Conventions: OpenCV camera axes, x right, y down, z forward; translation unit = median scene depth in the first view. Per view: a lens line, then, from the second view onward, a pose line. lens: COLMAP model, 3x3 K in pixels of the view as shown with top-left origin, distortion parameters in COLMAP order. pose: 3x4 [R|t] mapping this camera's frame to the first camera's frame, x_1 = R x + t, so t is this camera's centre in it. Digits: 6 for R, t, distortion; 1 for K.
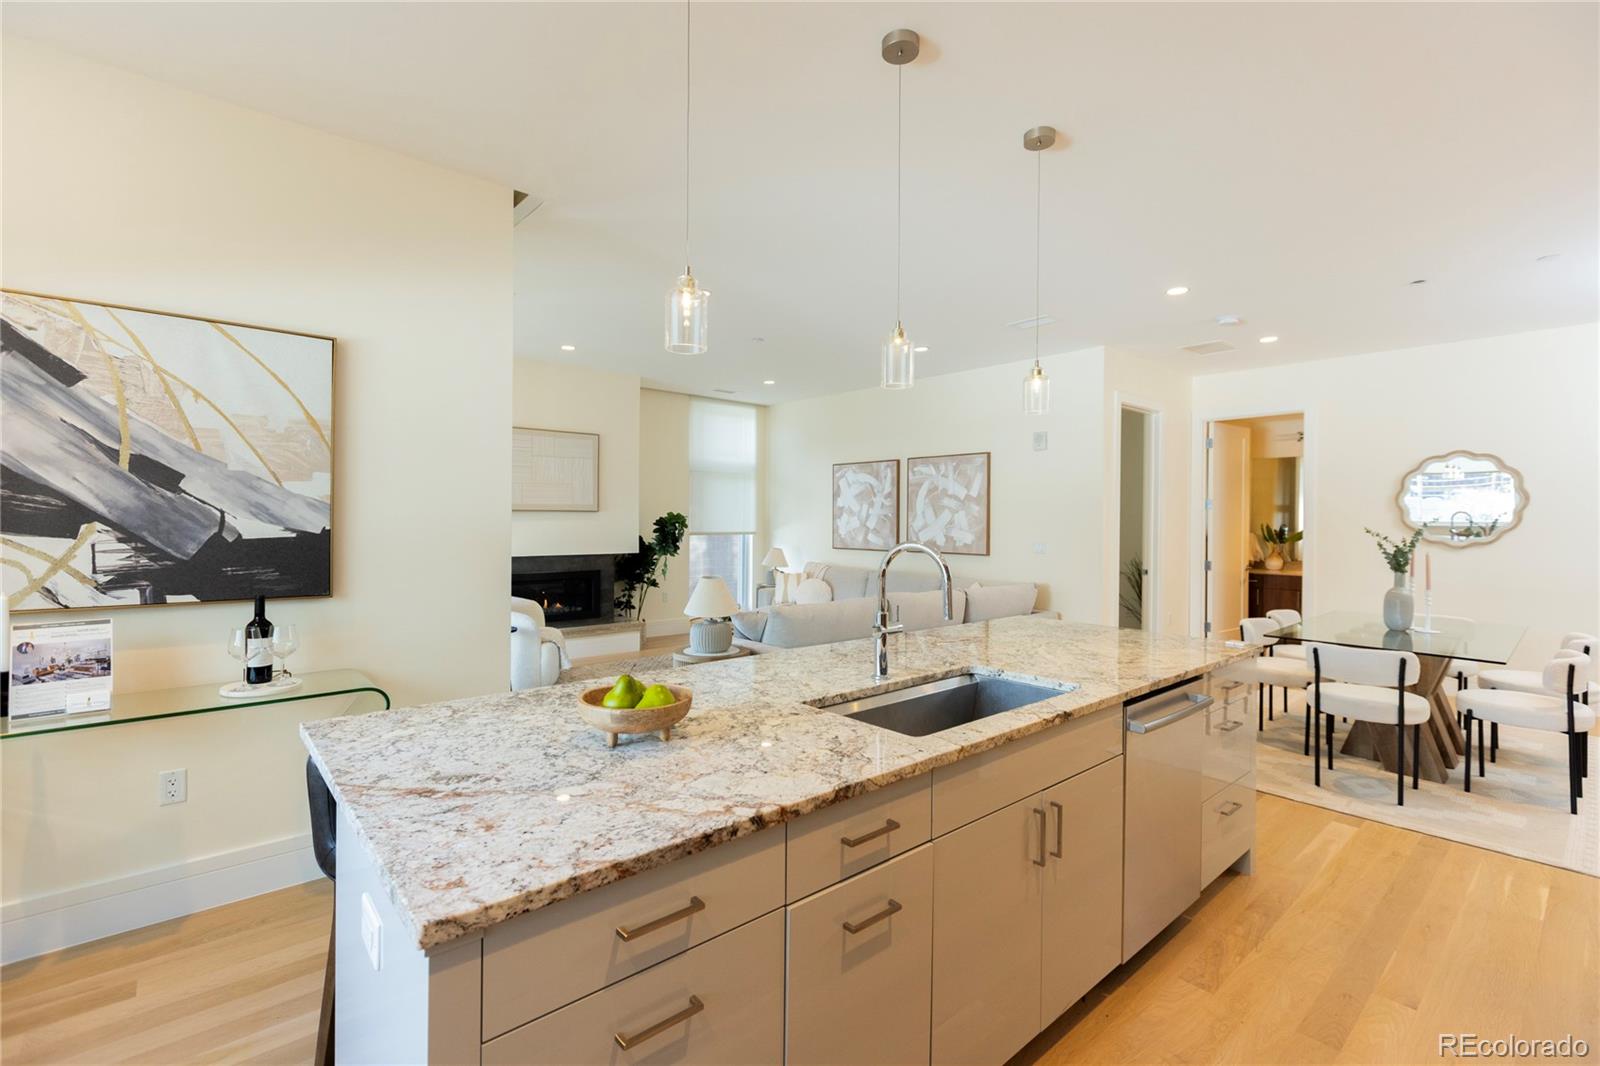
lens RADIAL K [[718.1, 0, 794.1], [0, 718.1, 522.9], [0, 0, 1]] dist [0.004378, -0.000650]
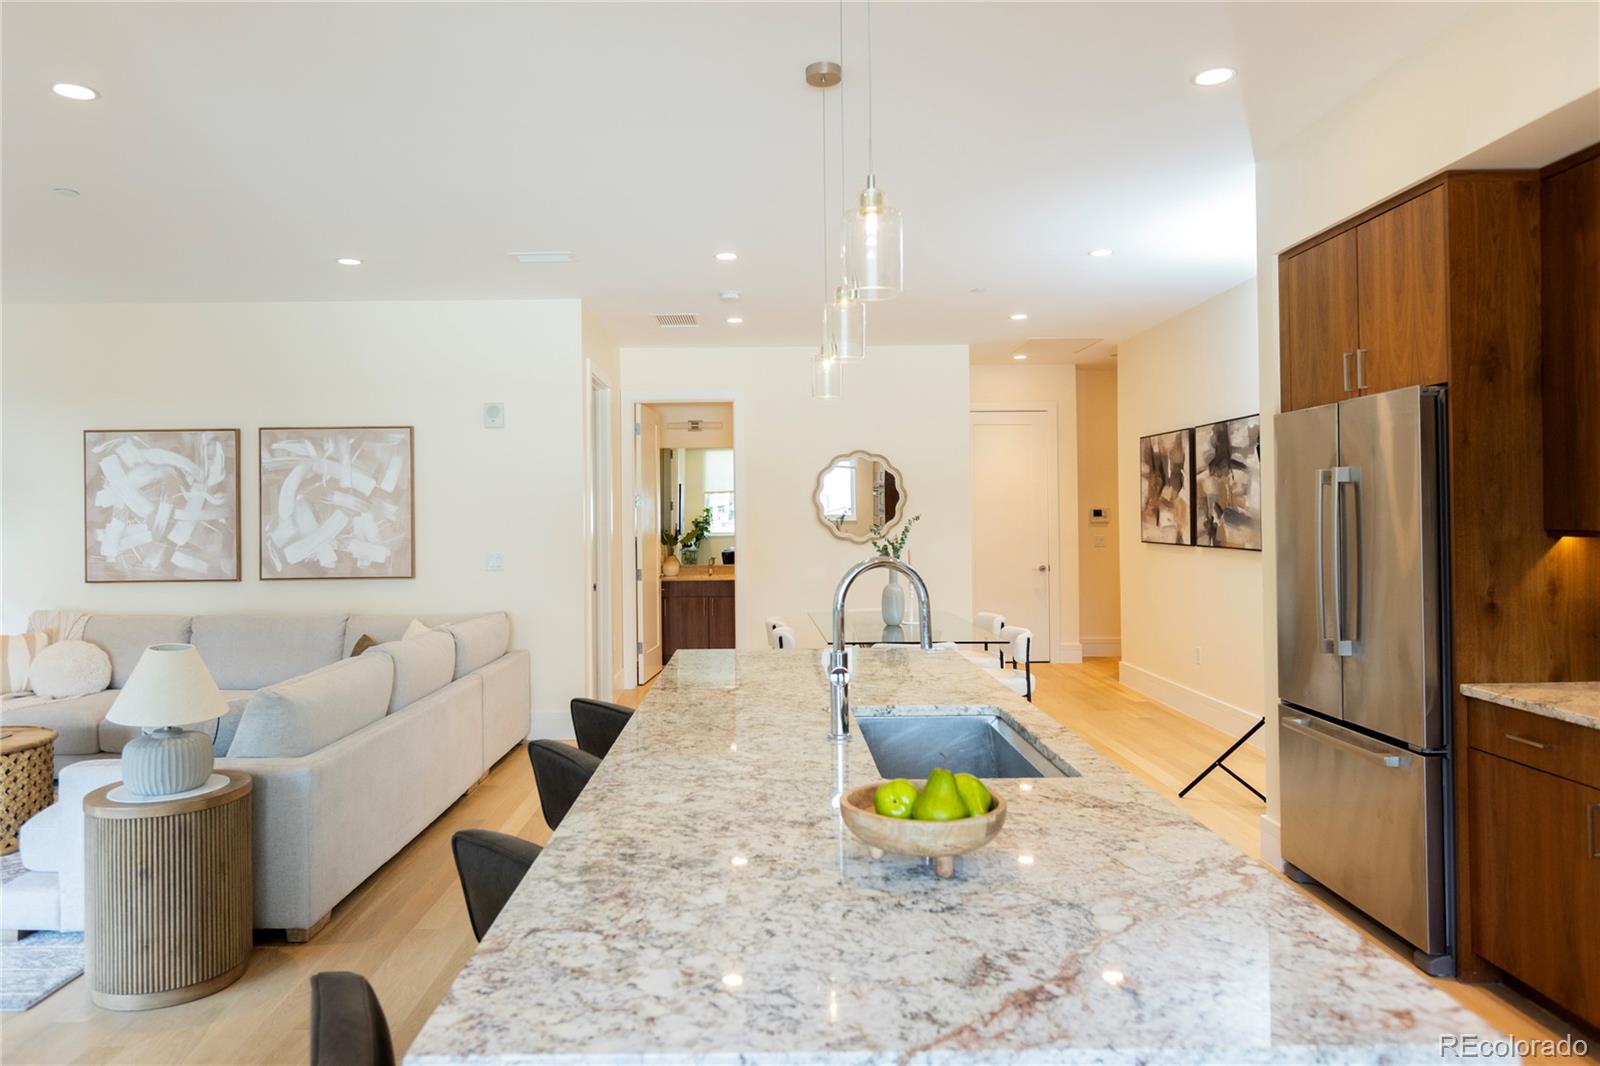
lens RADIAL K [[1022.6, 0, 771.4], [0, 1022.6, 507.6], [0, 0, 1]] dist [0.000853, -0.008000]
pose [[0.648182, -0.007536, 0.761448, -0.235786], [0.019822, 0.999779, -0.006979, -0.007340], [-0.761227, 0.019617, 0.648188, 0.106489]]
